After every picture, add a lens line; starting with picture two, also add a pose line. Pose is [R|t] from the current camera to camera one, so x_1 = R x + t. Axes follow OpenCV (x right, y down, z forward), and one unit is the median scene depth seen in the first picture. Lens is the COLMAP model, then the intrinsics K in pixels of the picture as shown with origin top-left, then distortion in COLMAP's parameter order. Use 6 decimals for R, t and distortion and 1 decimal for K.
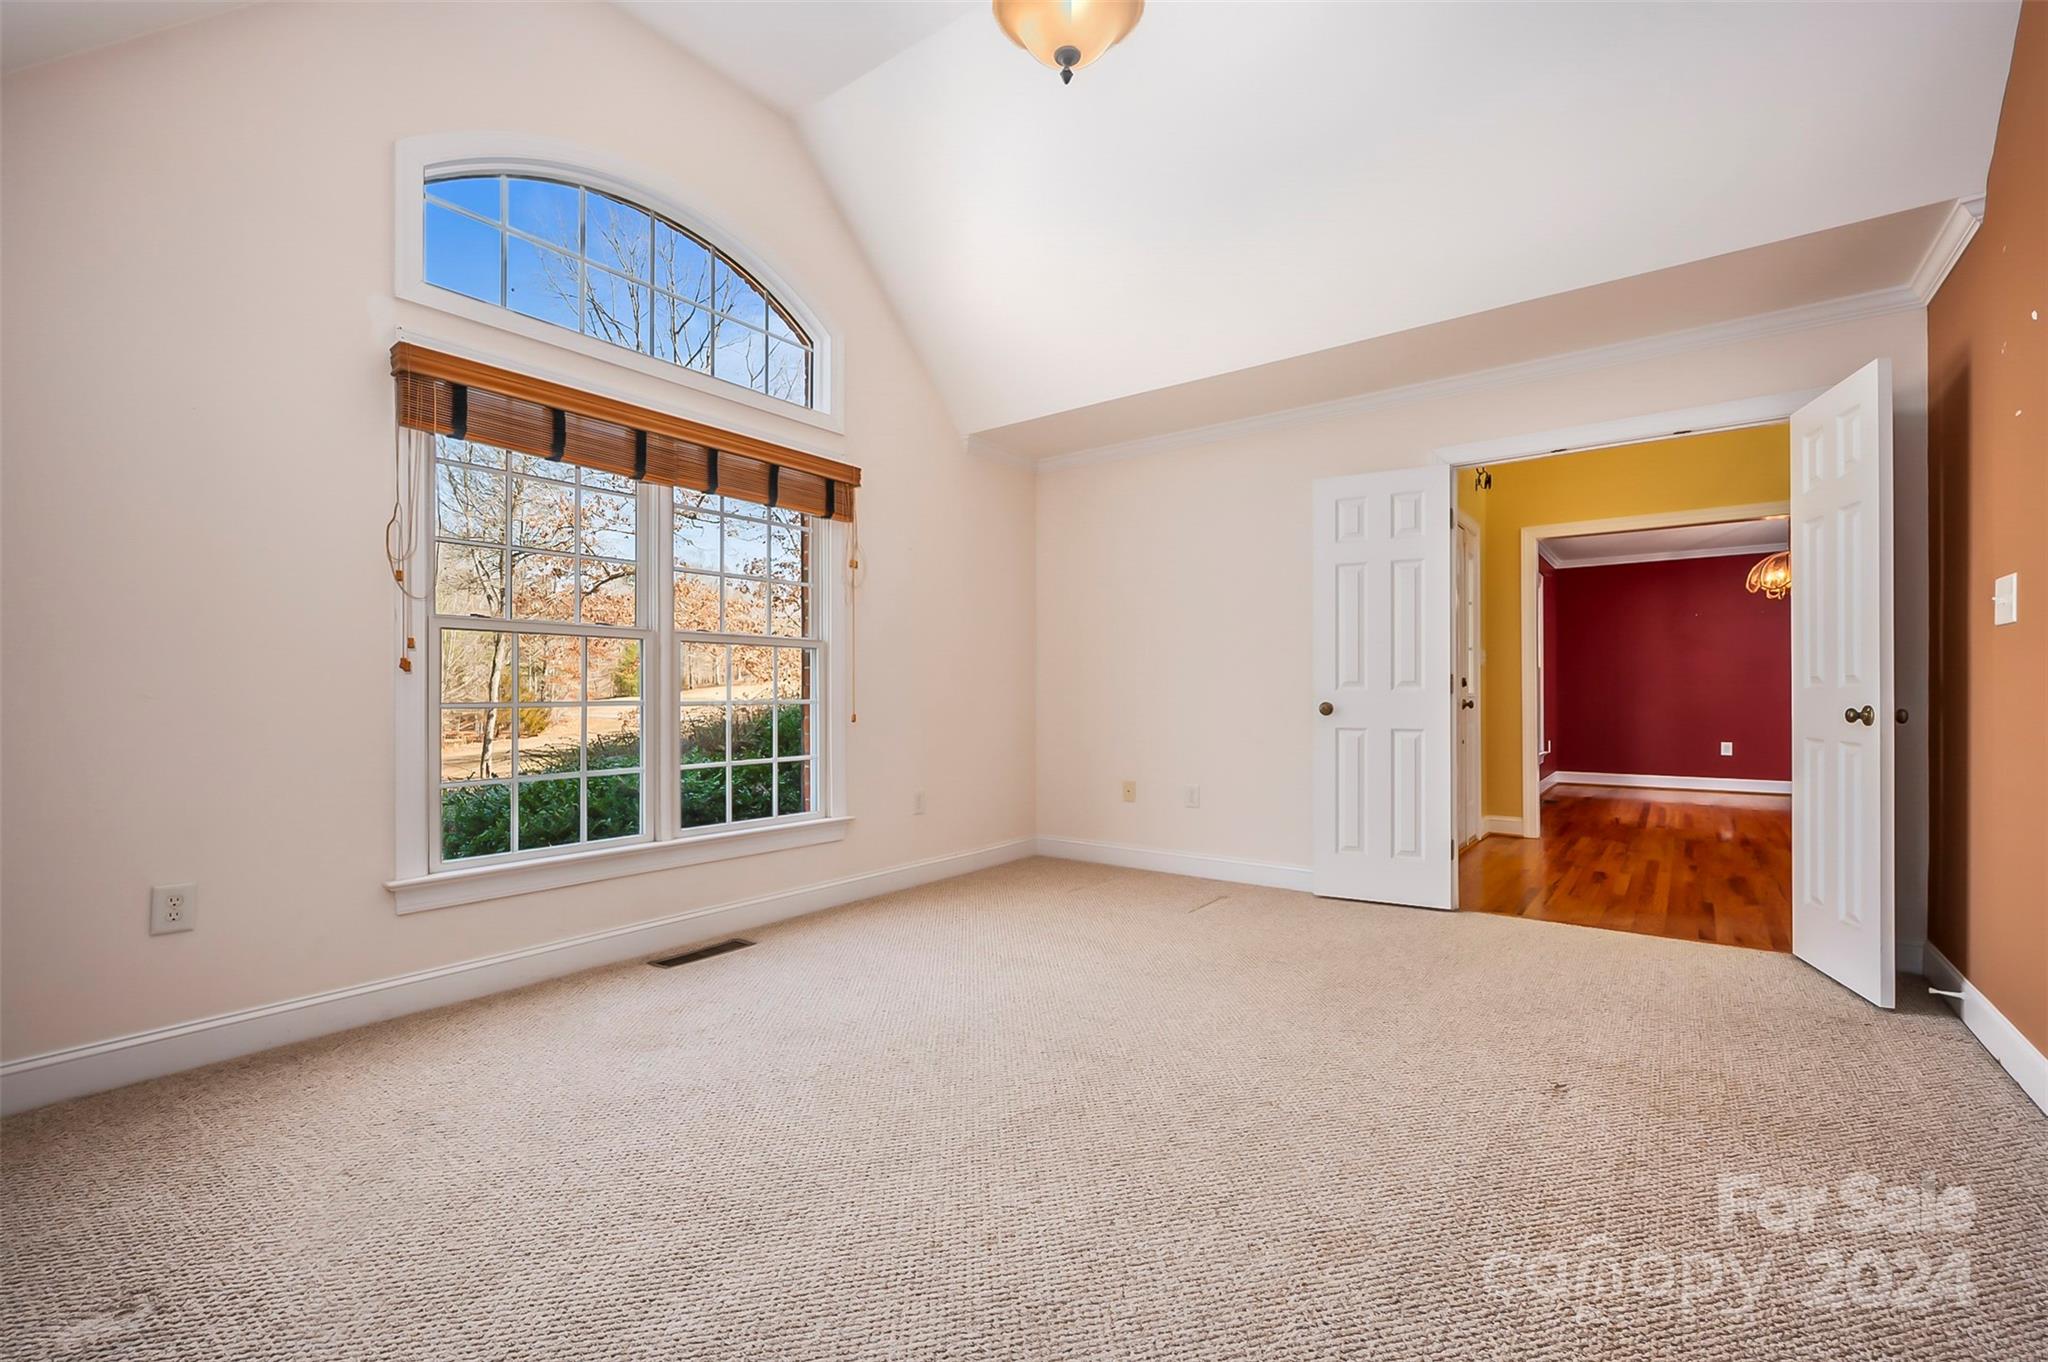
lens RADIAL K [[877.6, 0, 1024.0], [0, 877.6, 681.0], [0, 0, 1]] dist [0.001970, -0.000751]
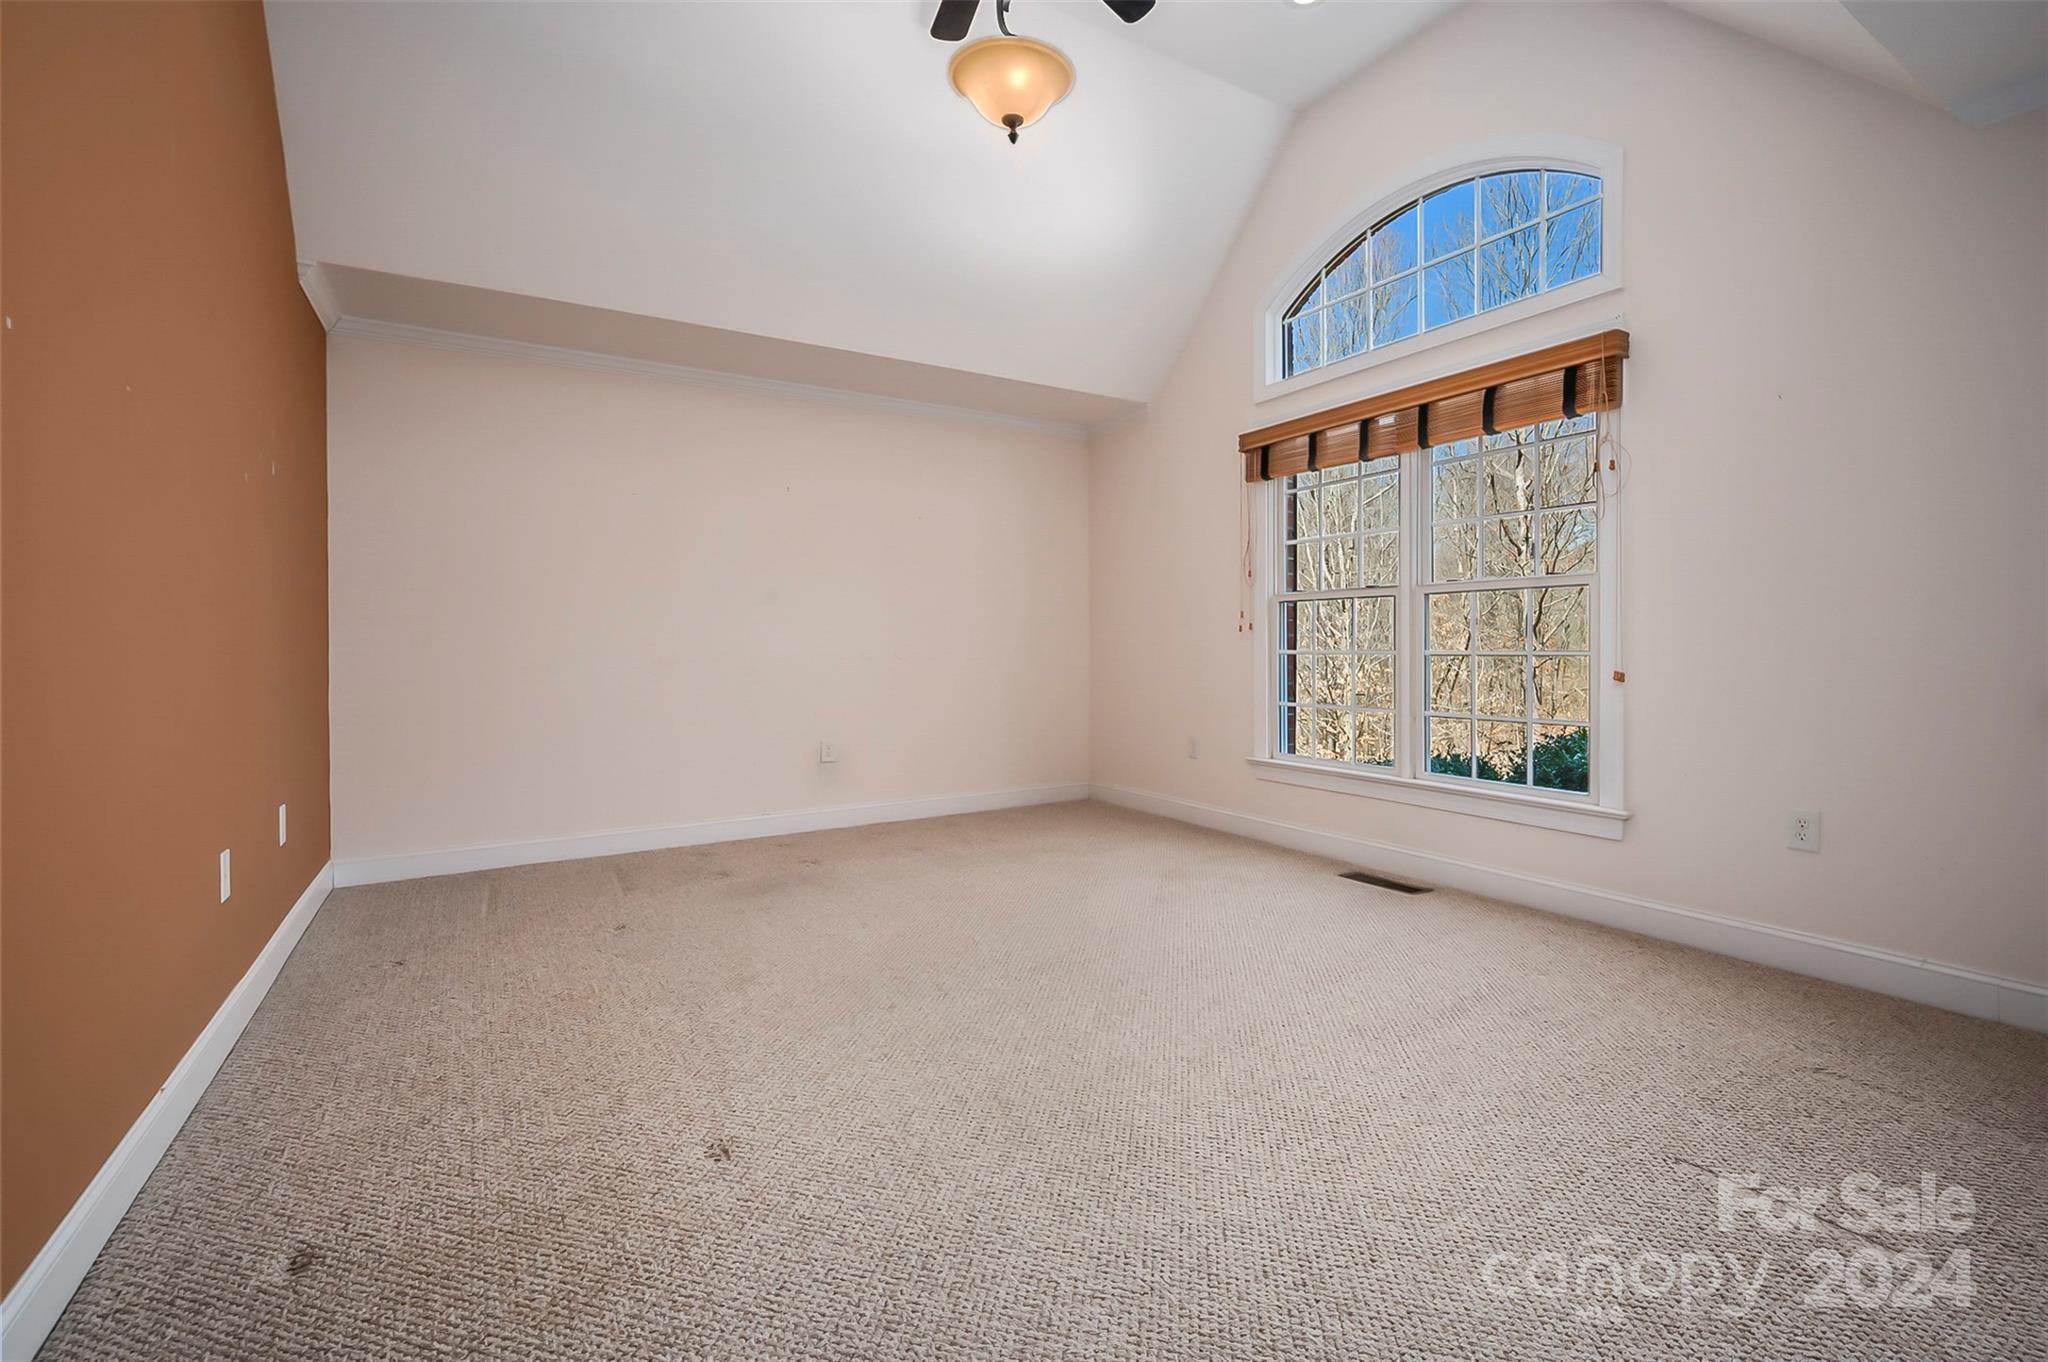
lens RADIAL K [[877.1, 0, 1030.5], [0, 877.1, 664.6], [0, 0, 1]] dist [-0.001522, -0.000335]
pose [[-0.374944, 0.014536, -0.926933, 0.822866], [0.012524, 0.999865, 0.010613, 0.023218], [0.926963, -0.007629, -0.375076, 1.026175]]
